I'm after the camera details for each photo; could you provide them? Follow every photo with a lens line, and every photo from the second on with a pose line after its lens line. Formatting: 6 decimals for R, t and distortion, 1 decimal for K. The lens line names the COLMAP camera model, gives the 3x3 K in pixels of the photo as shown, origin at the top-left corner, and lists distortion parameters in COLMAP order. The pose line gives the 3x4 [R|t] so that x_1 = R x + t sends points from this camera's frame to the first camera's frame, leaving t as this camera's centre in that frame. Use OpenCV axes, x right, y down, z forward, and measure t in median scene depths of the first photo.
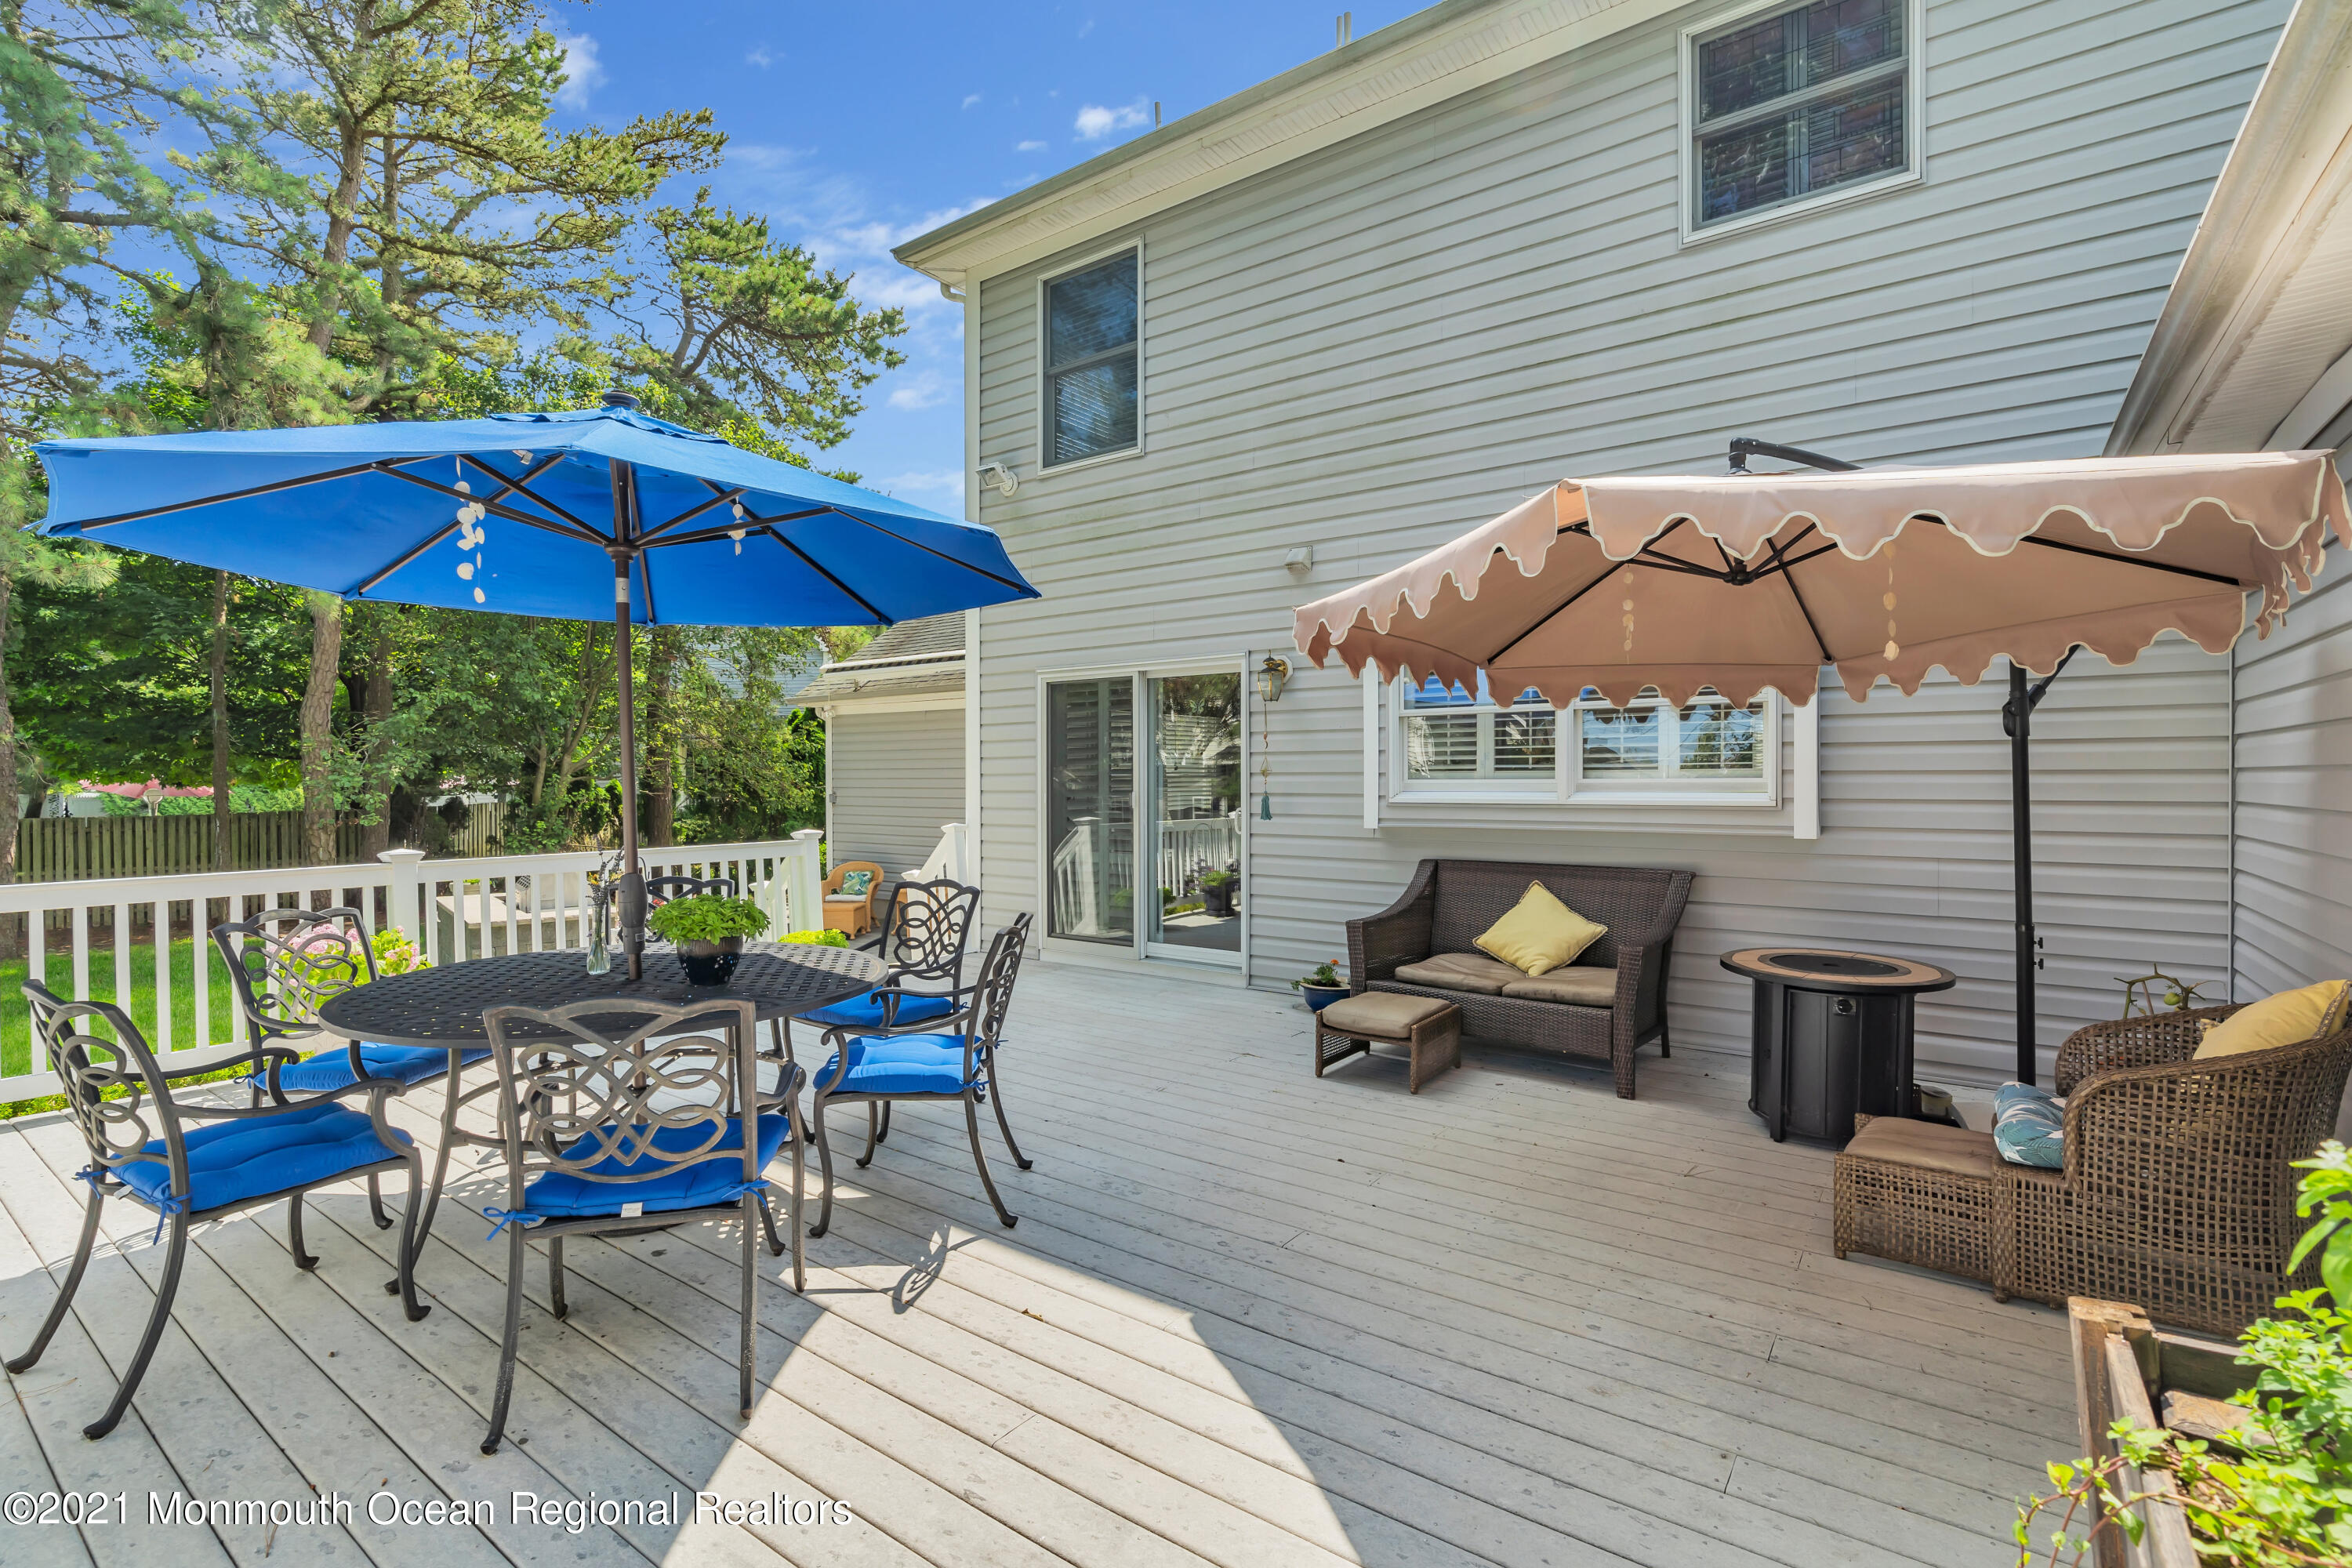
lens RADIAL K [[1067.4, 0, 1181.5], [0, 1067.4, 786.5], [0, 0, 1]] dist [0.000977, -0.000436]
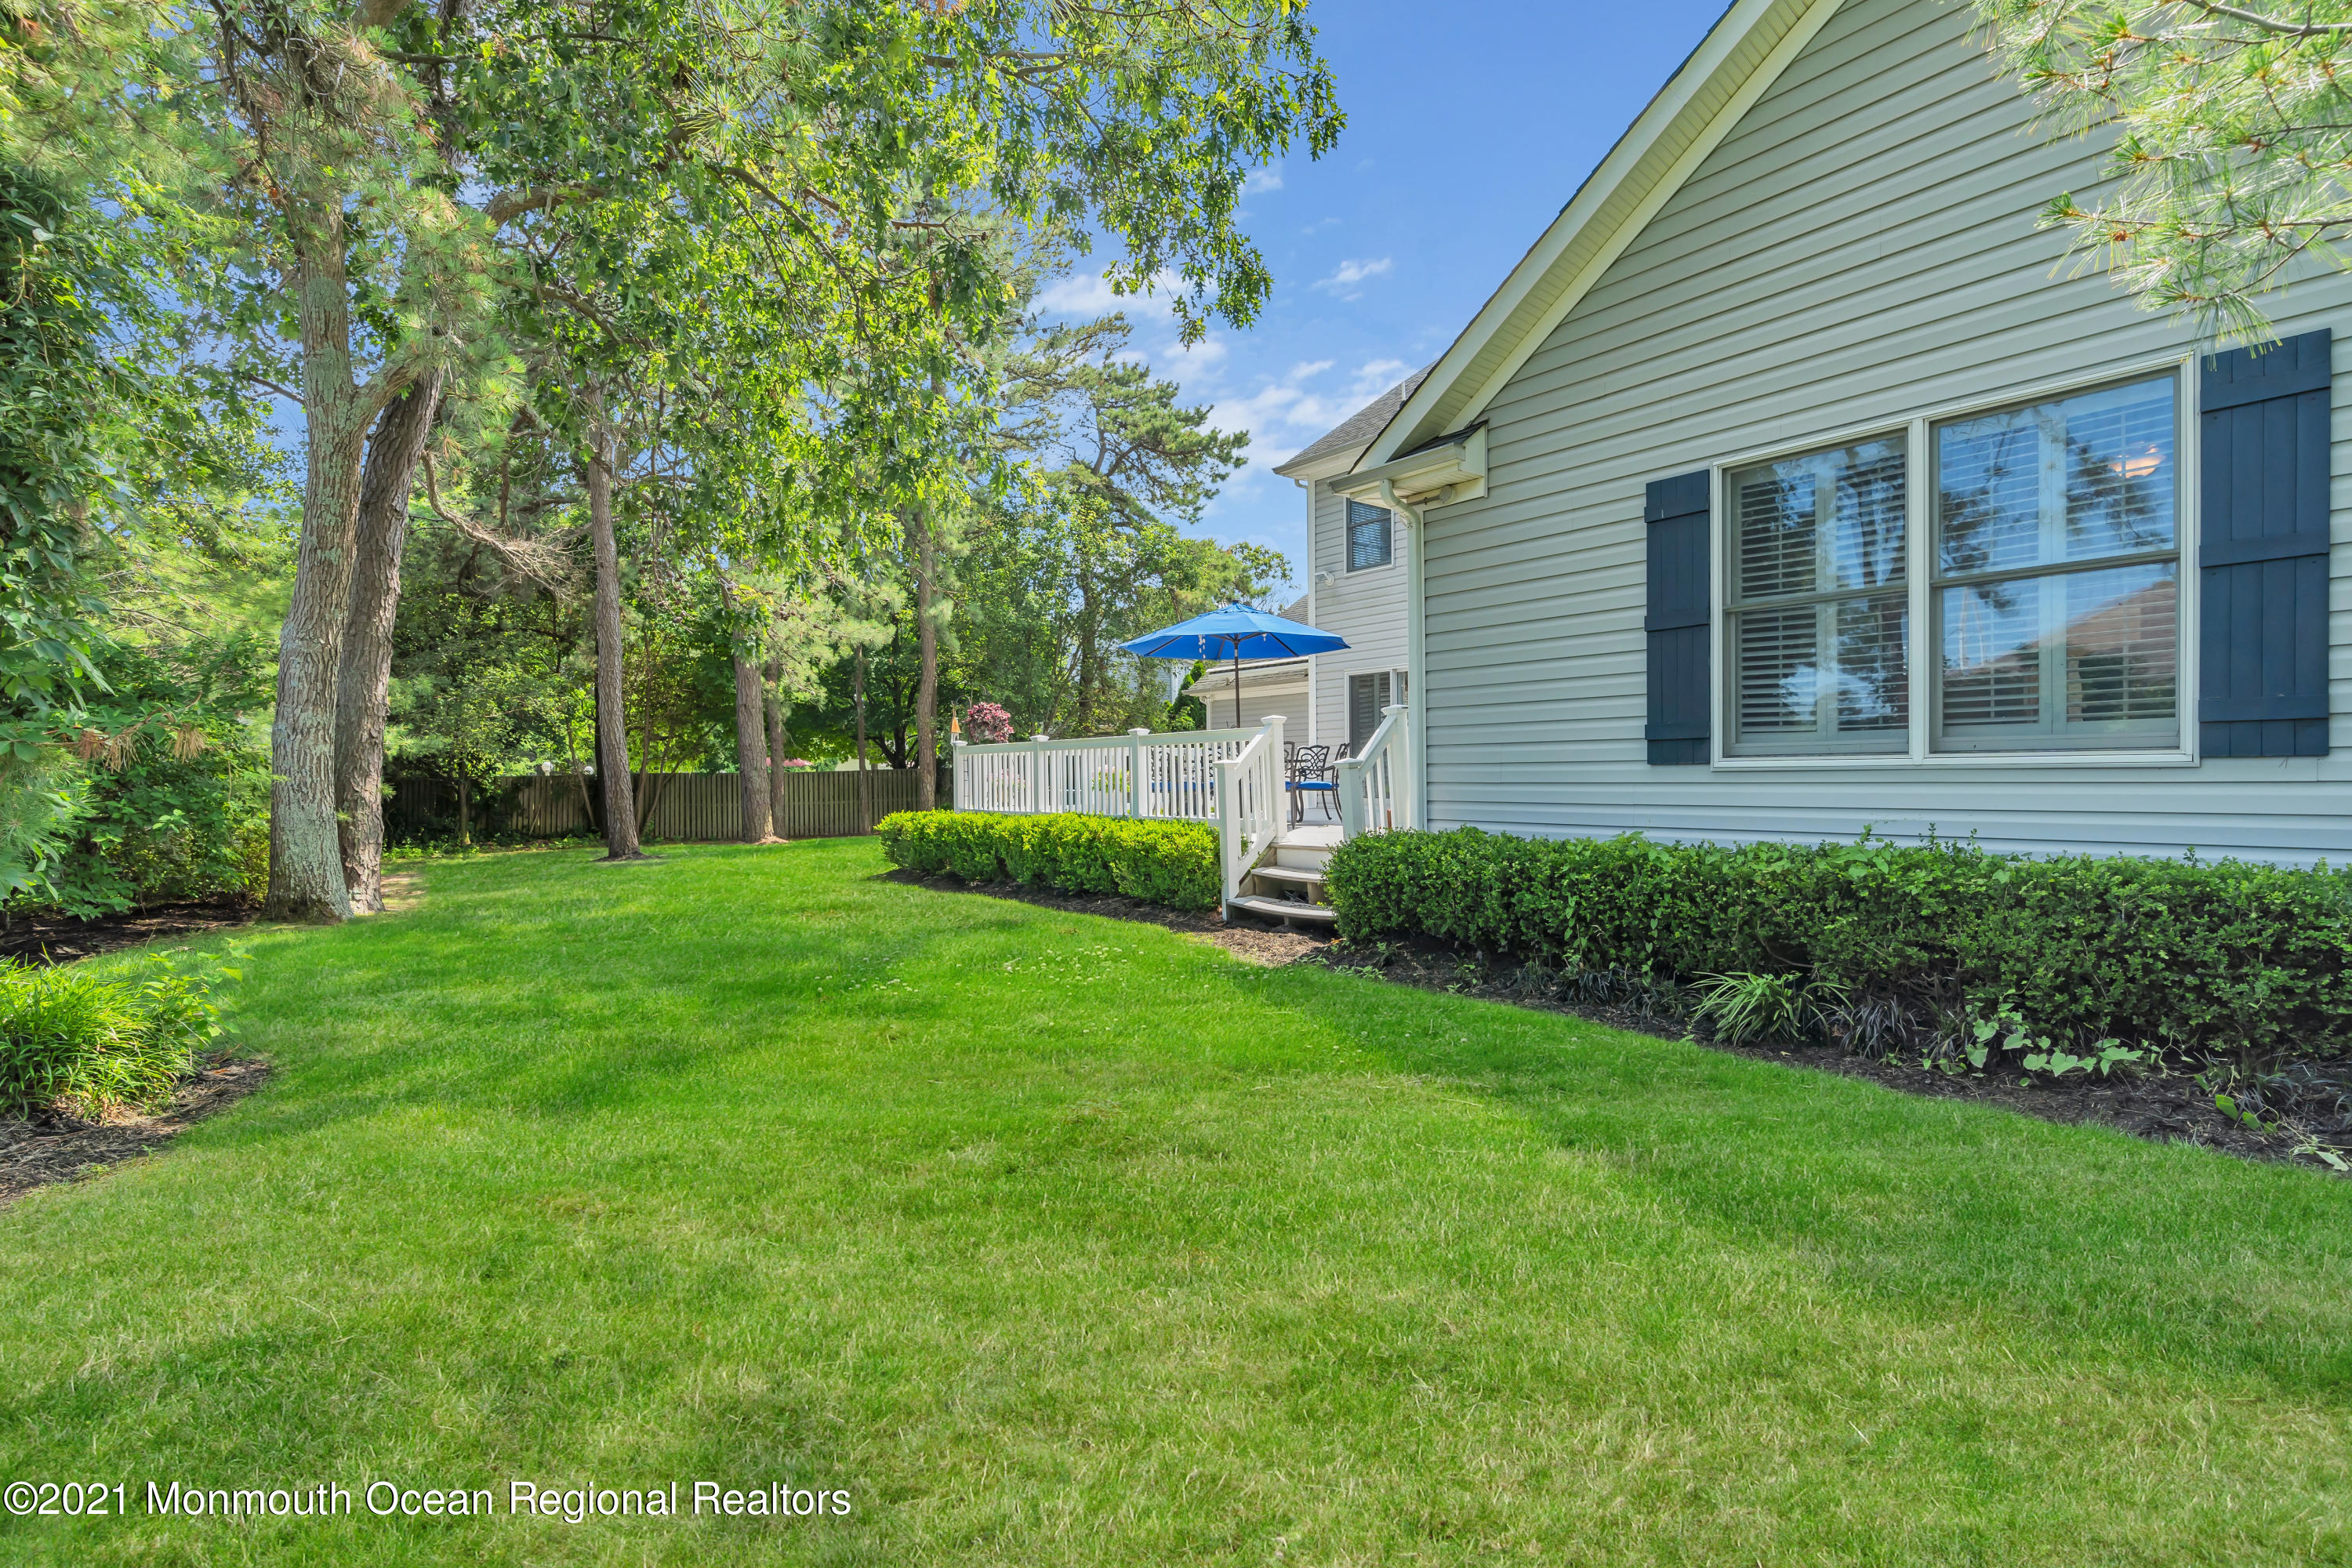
lens RADIAL K [[1067.4, 0, 1182.9], [0, 1067.4, 779.7], [0, 0, 1]] dist [0.000977, -0.000436]
pose [[0.964384, -0.003946, -0.264476, 0.048161], [0.003954, 0.999992, -0.000500, 0.045065], [0.264476, -0.000563, 0.964392, -0.472765]]
